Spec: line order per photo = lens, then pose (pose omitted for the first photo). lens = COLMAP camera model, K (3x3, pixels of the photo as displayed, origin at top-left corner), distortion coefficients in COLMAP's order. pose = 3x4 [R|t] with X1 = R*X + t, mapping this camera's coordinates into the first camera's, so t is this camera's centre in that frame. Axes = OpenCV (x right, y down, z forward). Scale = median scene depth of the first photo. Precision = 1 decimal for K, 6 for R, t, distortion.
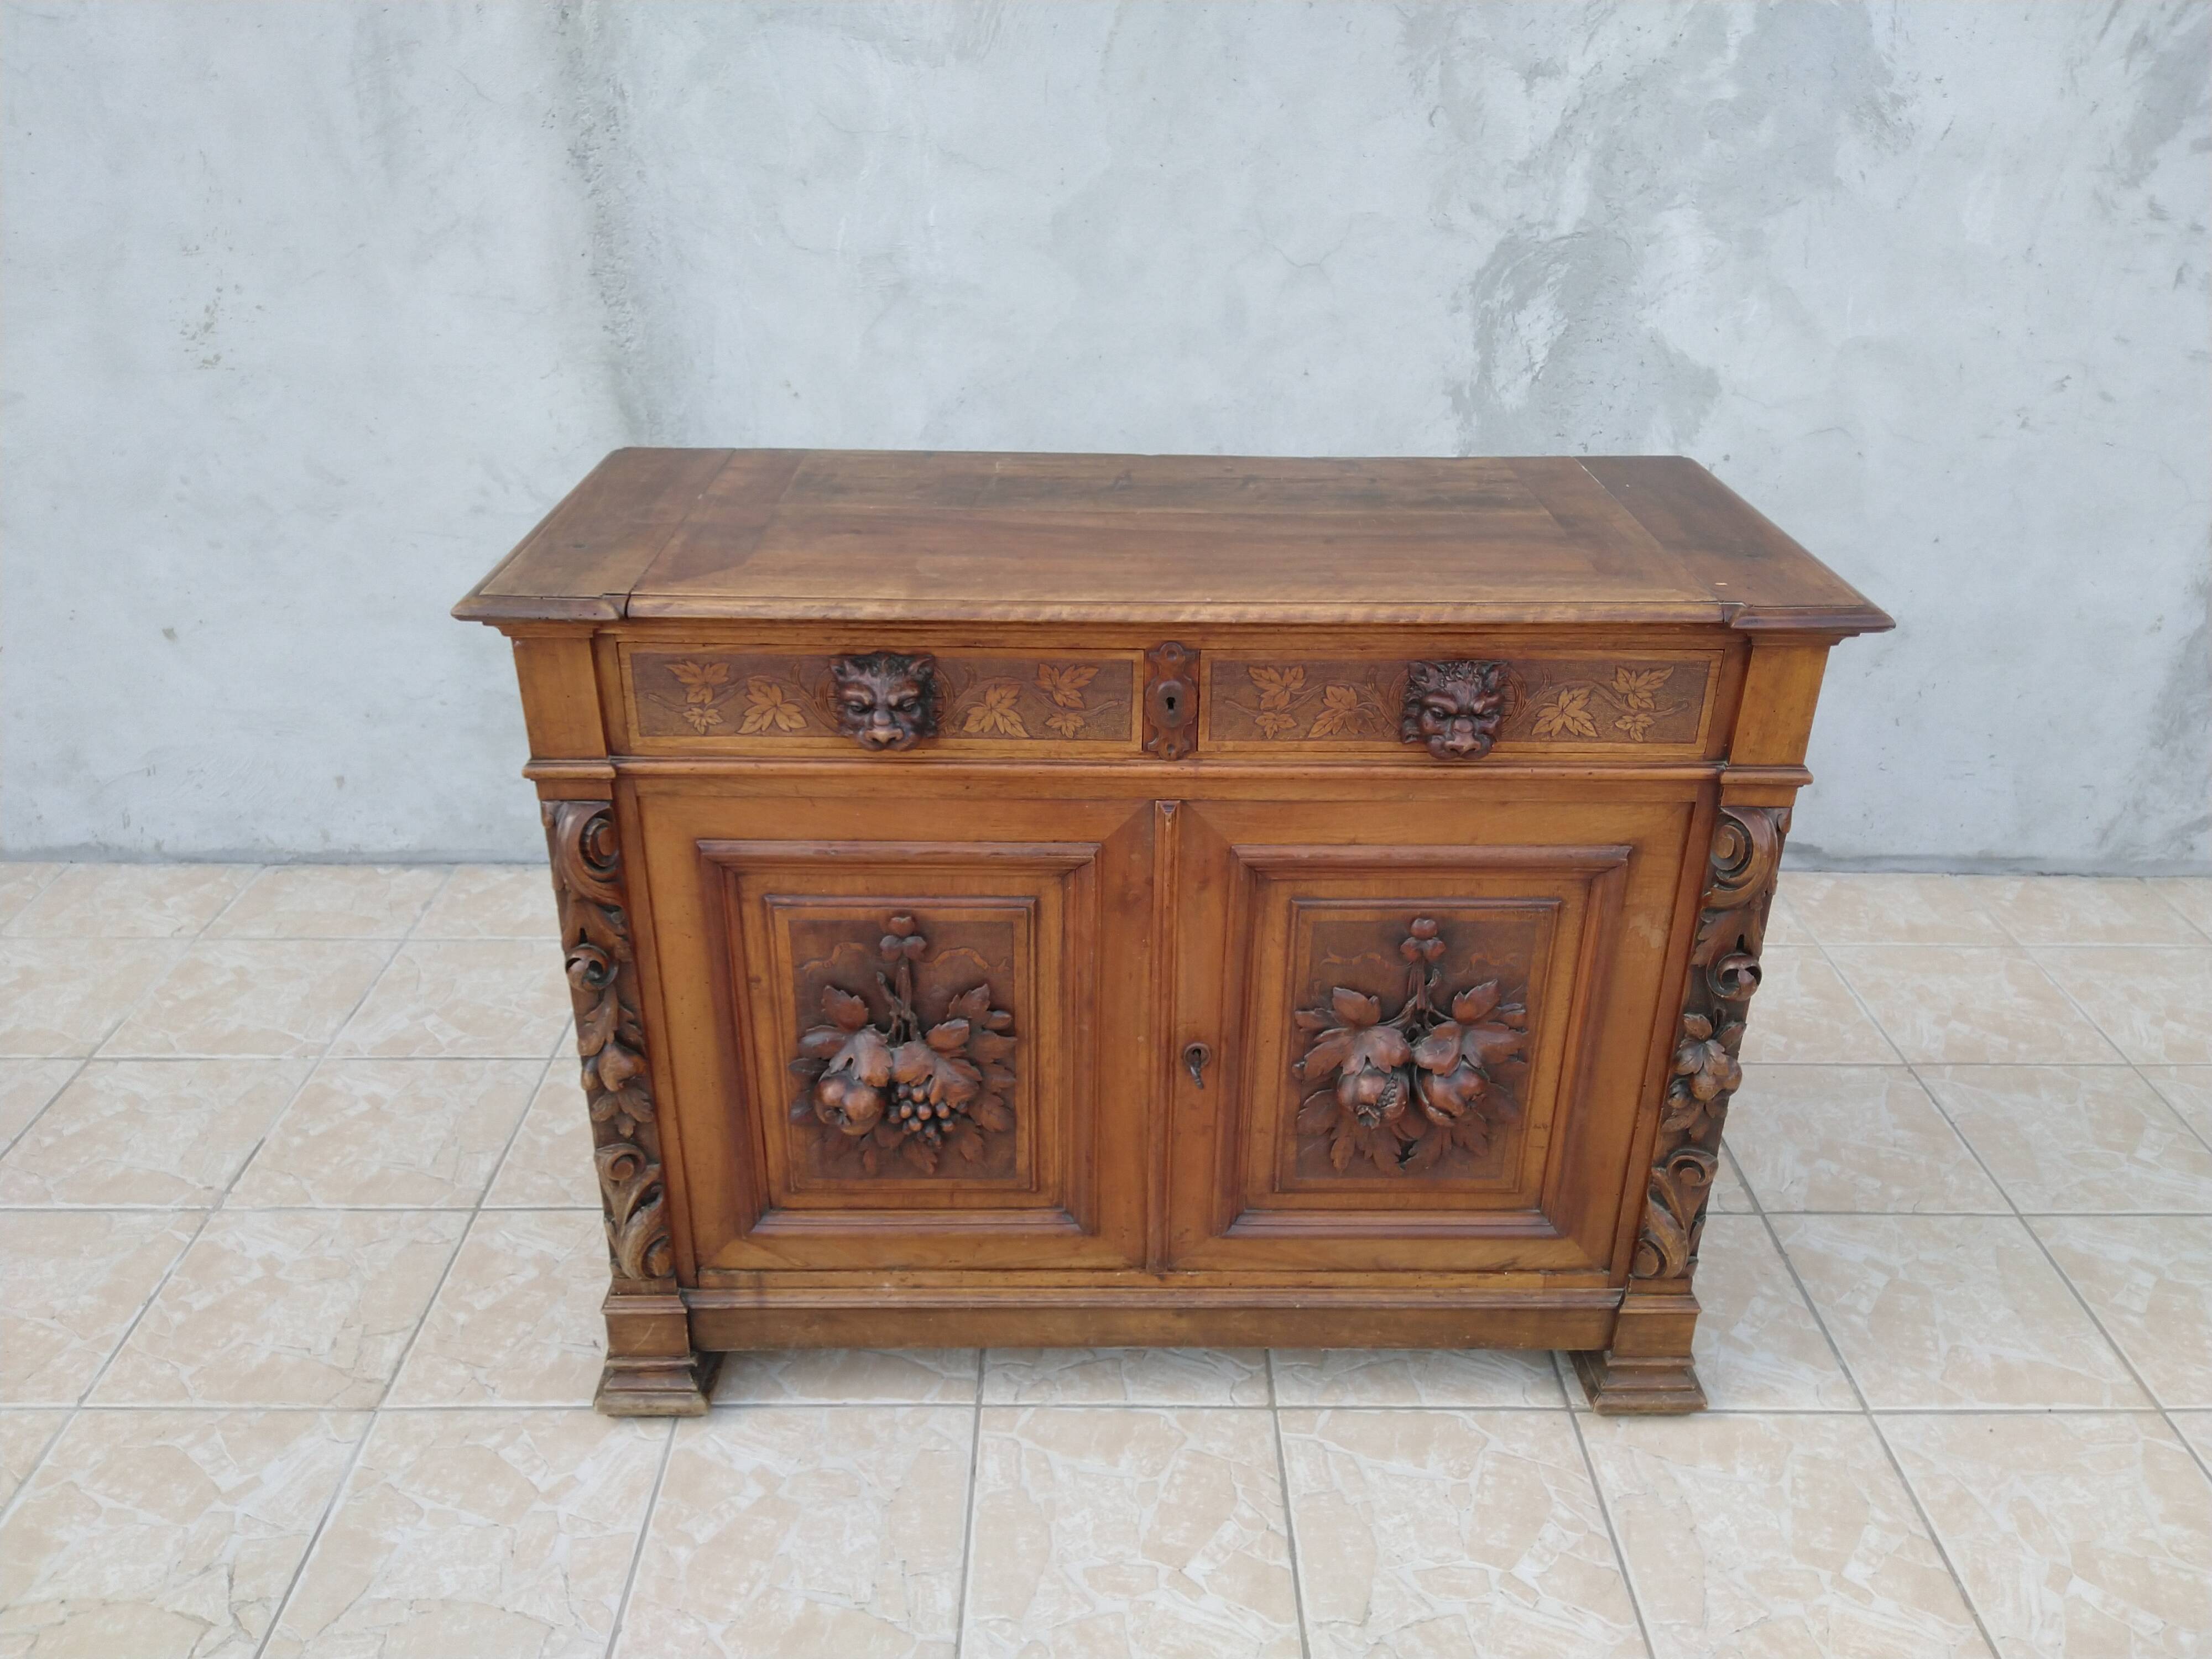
lens RADIAL K [[1665.9, 0, 1106.0], [0, 1665.9, 829.5], [0, 0, 1]] dist [0.068777, -0.088491]
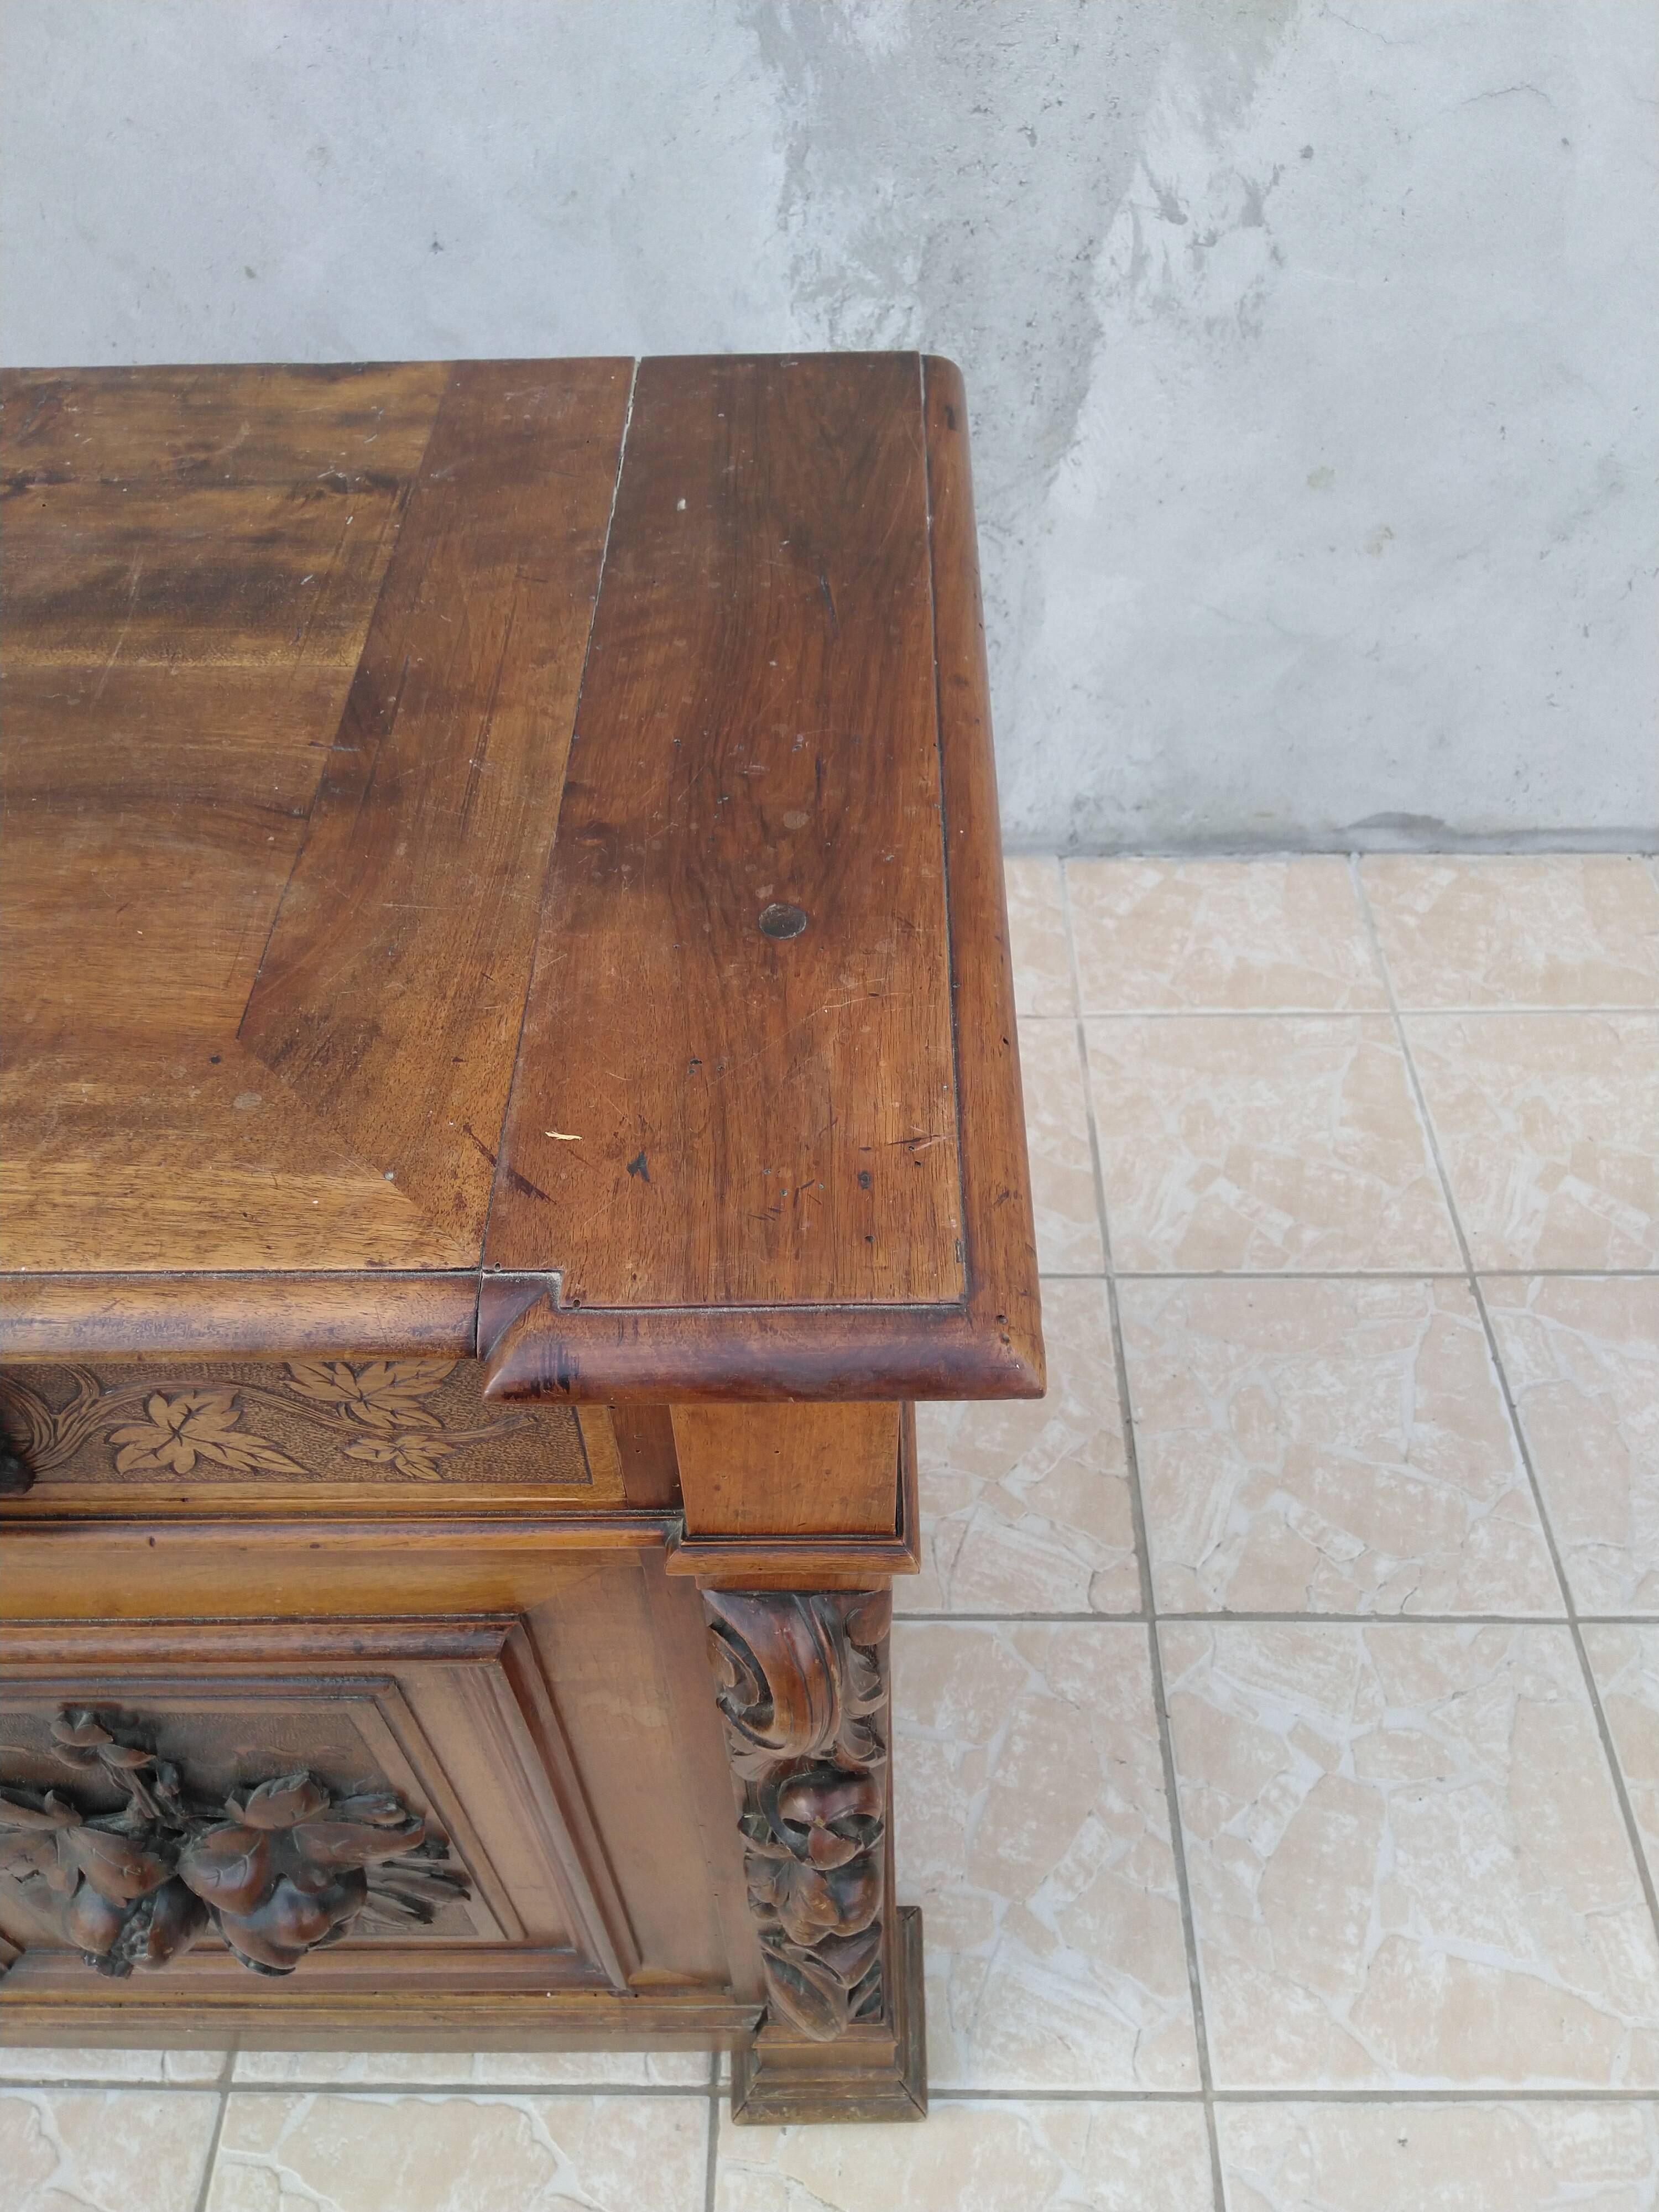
lens RADIAL K [[1665.9, 0, 833.1], [0, 1665.9, 1110.8], [0, 0, 1]] dist [0.068777, -0.088491]
pose [[0.999474, -0.004029, -0.032191, 0.325795], [0.015980, 0.924671, 0.380430, -0.201086], [0.028233, -0.380745, 0.924249, 0.552806]]
